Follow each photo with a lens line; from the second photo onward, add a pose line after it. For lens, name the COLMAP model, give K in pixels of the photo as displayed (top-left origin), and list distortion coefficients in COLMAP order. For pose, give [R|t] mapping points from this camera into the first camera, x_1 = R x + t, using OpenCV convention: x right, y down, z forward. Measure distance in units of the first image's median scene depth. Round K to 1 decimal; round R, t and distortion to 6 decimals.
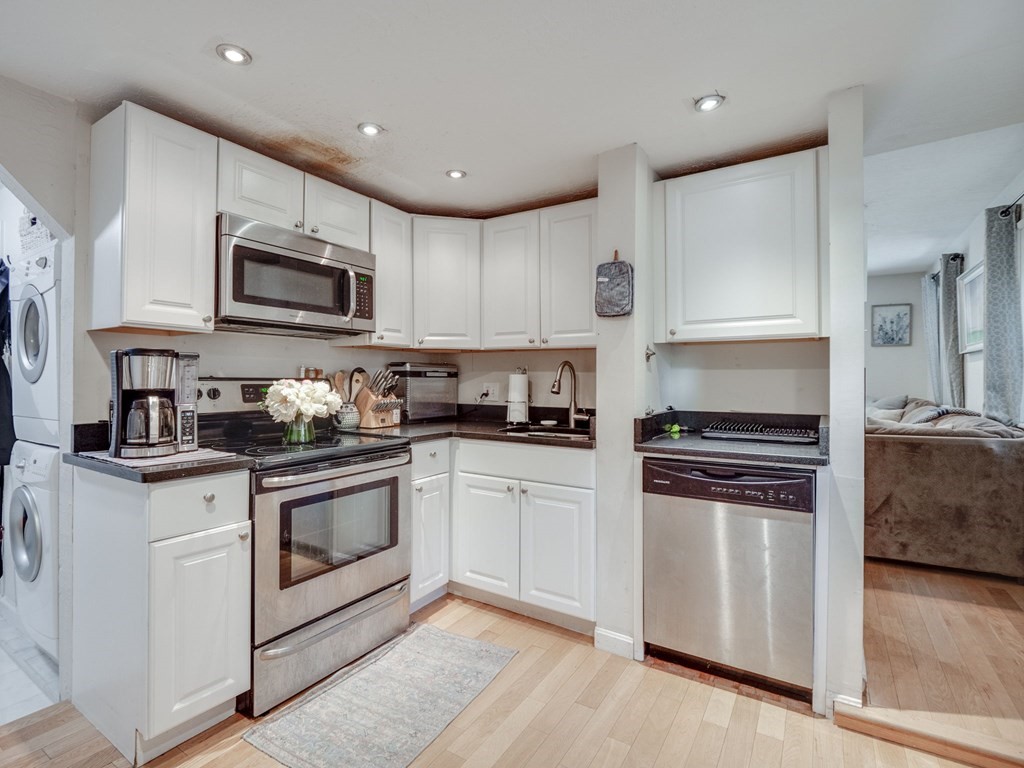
lens RADIAL K [[495.2, 0, 513.5], [0, 495.2, 374.9], [0, 0, 1]] dist [-0.021138, -0.001217]
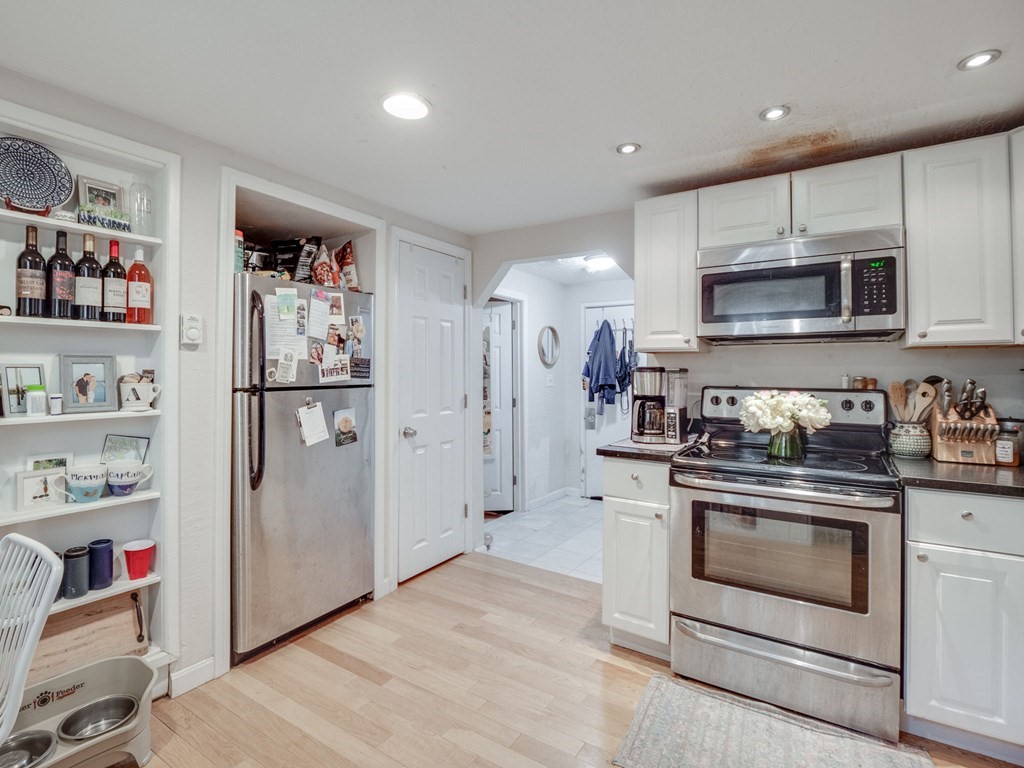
lens RADIAL K [[538.2, 0, 532.9], [0, 538.2, 365.9], [0, 0, 1]] dist [-0.026380, -0.002642]
pose [[-0.033418, -0.014902, -0.999330, 0.649703], [0.003240, 0.999882, -0.015019, -0.026325], [0.999436, -0.003739, -0.033366, 0.565939]]
